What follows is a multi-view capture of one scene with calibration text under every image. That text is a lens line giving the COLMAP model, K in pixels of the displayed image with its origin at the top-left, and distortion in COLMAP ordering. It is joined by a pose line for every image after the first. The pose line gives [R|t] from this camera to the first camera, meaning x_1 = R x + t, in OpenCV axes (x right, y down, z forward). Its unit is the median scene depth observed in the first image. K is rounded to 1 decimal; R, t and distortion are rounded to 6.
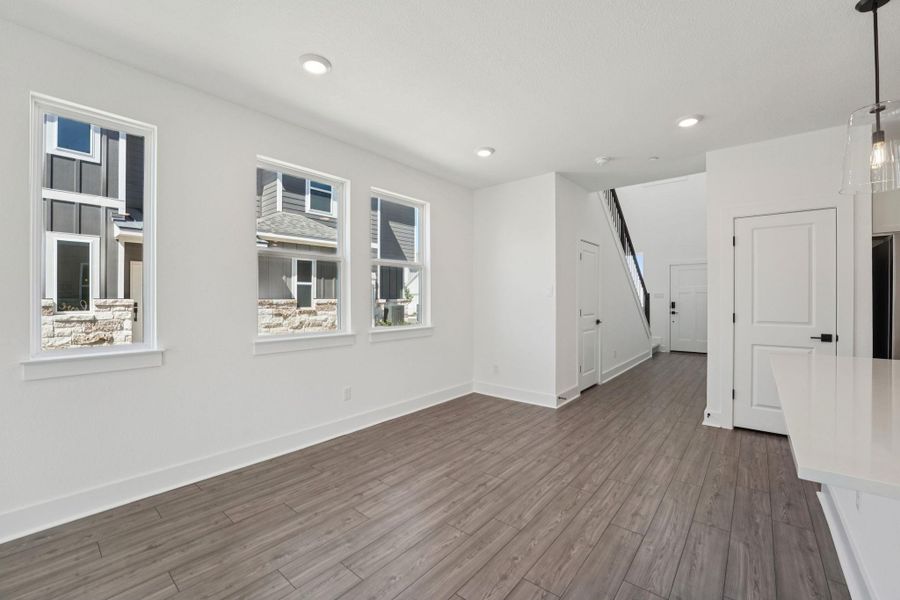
lens RADIAL K [[370.2, 0, 441.0], [0, 370.2, 300.3], [0, 0, 1]] dist [-0.029563, 0.003227]
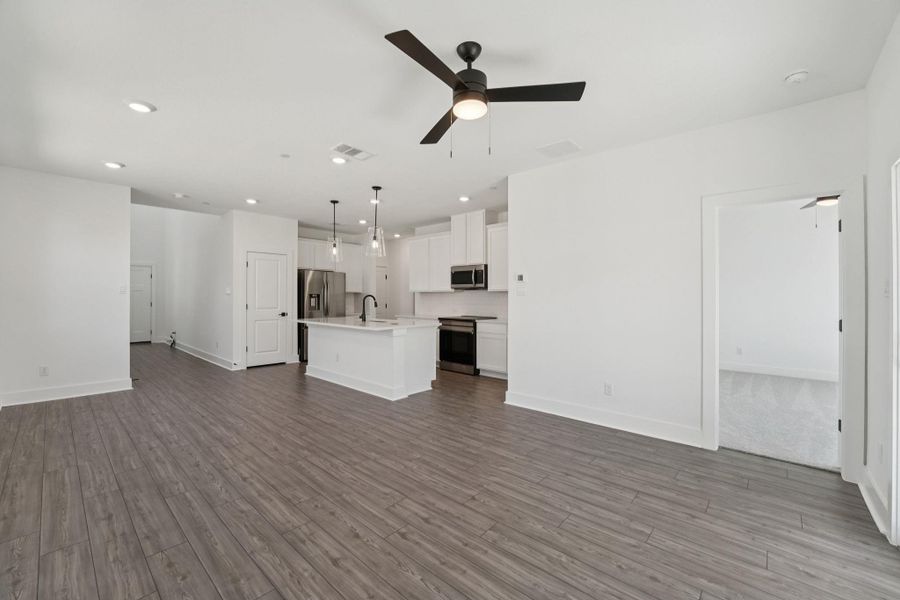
lens RADIAL K [[370.2, 0, 454.3], [0, 370.2, 296.2], [0, 0, 1]] dist [-0.029563, 0.003227]
pose [[0.010059, 0.001737, 0.999948, -1.141804], [-0.000482, 0.999998, -0.001732, -0.000242], [-0.999949, -0.000465, 0.010059, -0.052807]]
